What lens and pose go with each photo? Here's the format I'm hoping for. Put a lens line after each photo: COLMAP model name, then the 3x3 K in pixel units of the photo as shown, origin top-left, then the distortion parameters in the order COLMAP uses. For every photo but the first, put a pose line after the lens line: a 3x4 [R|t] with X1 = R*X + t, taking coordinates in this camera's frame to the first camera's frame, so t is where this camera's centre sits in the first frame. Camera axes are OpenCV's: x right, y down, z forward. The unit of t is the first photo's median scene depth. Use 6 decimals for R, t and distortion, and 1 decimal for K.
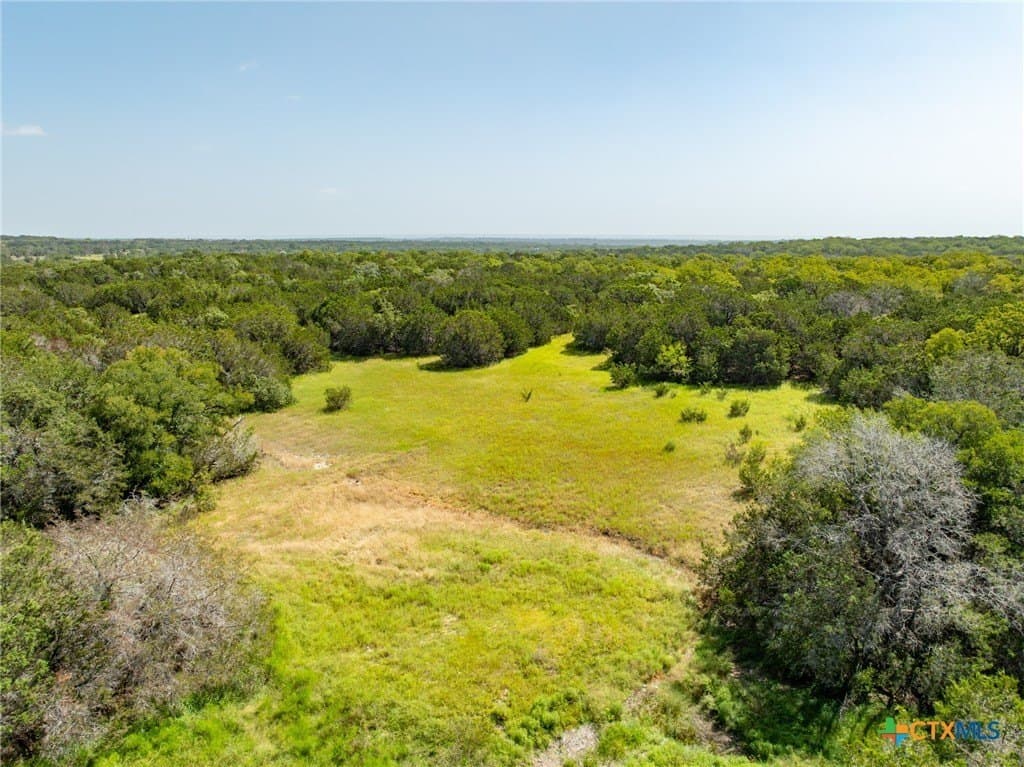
lens RADIAL K [[725.3, 0, 512.0], [0, 725.3, 383.5], [0, 0, 1]] dist [-0.038838, 0.023253]
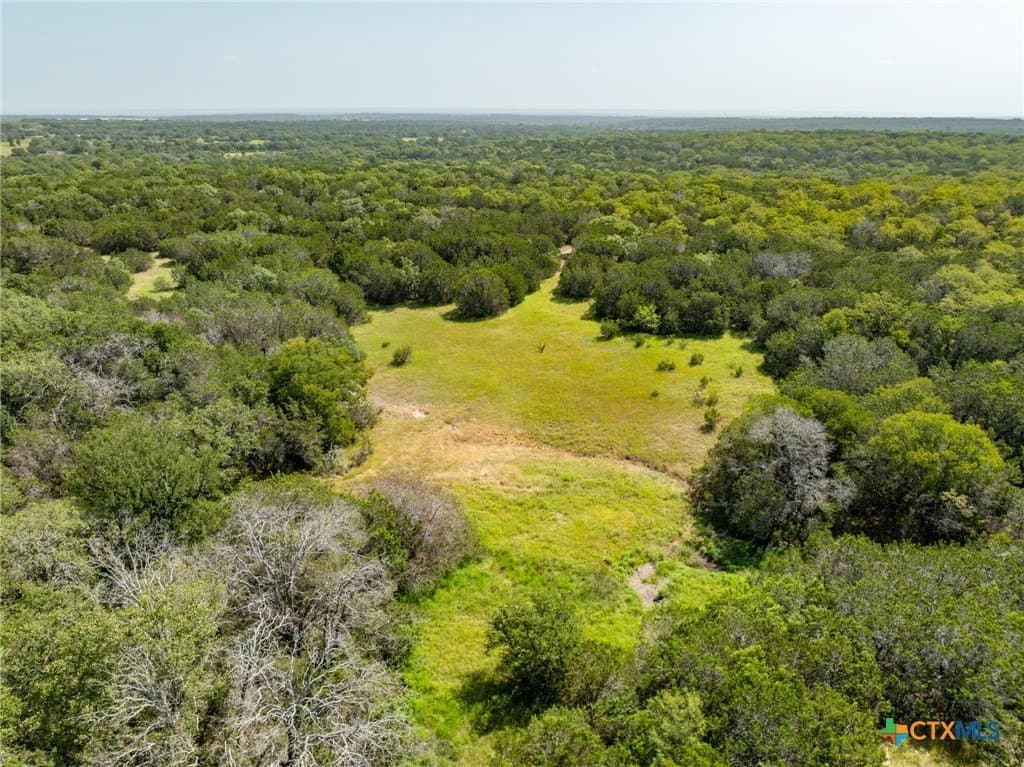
lens RADIAL K [[725.3, 0, 512.0], [0, 725.3, 383.5], [0, 0, 1]] dist [-0.038838, 0.023253]
pose [[0.994318, -0.033933, 0.100896, -0.287071], [0.017184, 0.986568, 0.162448, -0.228266], [-0.105053, -0.159791, 0.981545, -0.550942]]
